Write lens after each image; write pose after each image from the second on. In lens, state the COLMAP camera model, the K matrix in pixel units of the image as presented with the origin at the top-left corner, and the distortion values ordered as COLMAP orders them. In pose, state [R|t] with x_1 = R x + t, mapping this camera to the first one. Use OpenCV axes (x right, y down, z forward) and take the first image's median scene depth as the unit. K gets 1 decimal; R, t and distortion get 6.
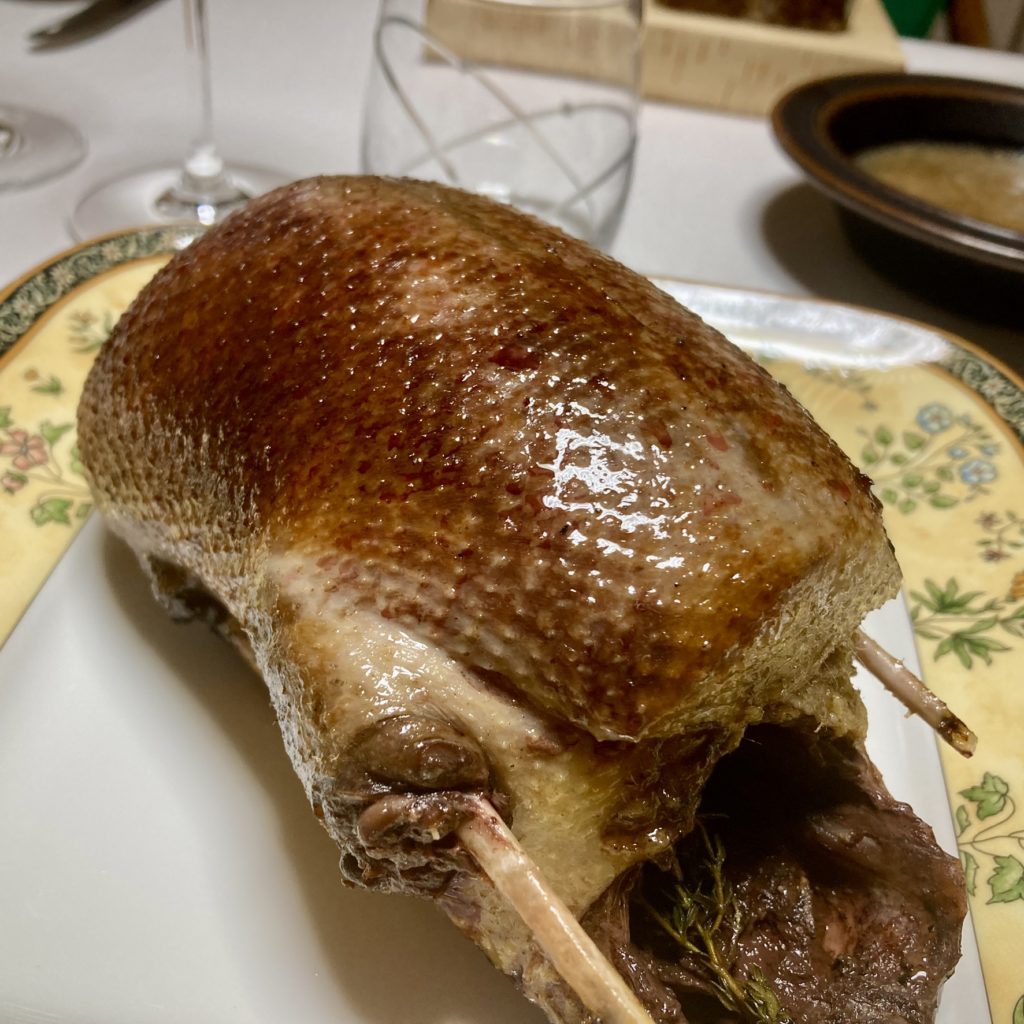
lens RADIAL K [[1118.8, 0, 506.1], [0, 1118.8, 514.3], [0, 0, 1]] dist [0.147219, -0.535653]
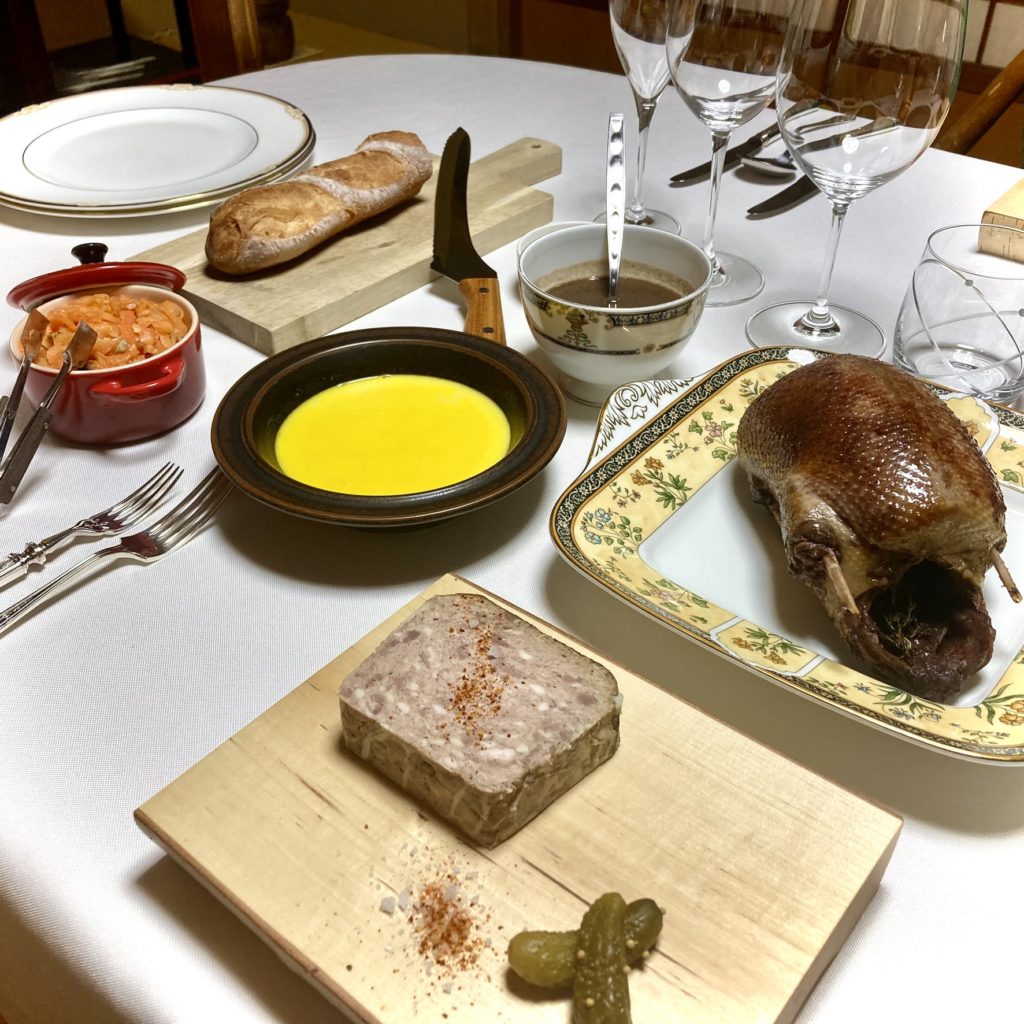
lens RADIAL K [[1118.8, 0, 506.1], [0, 1118.8, 514.3], [0, 0, 1]] dist [0.147219, -0.535653]
pose [[0.852357, 0.238484, -0.465417, 0.678067], [-0.248613, 0.967752, 0.040580, 0.235984], [0.460086, 0.081121, 0.884161, -2.431249]]
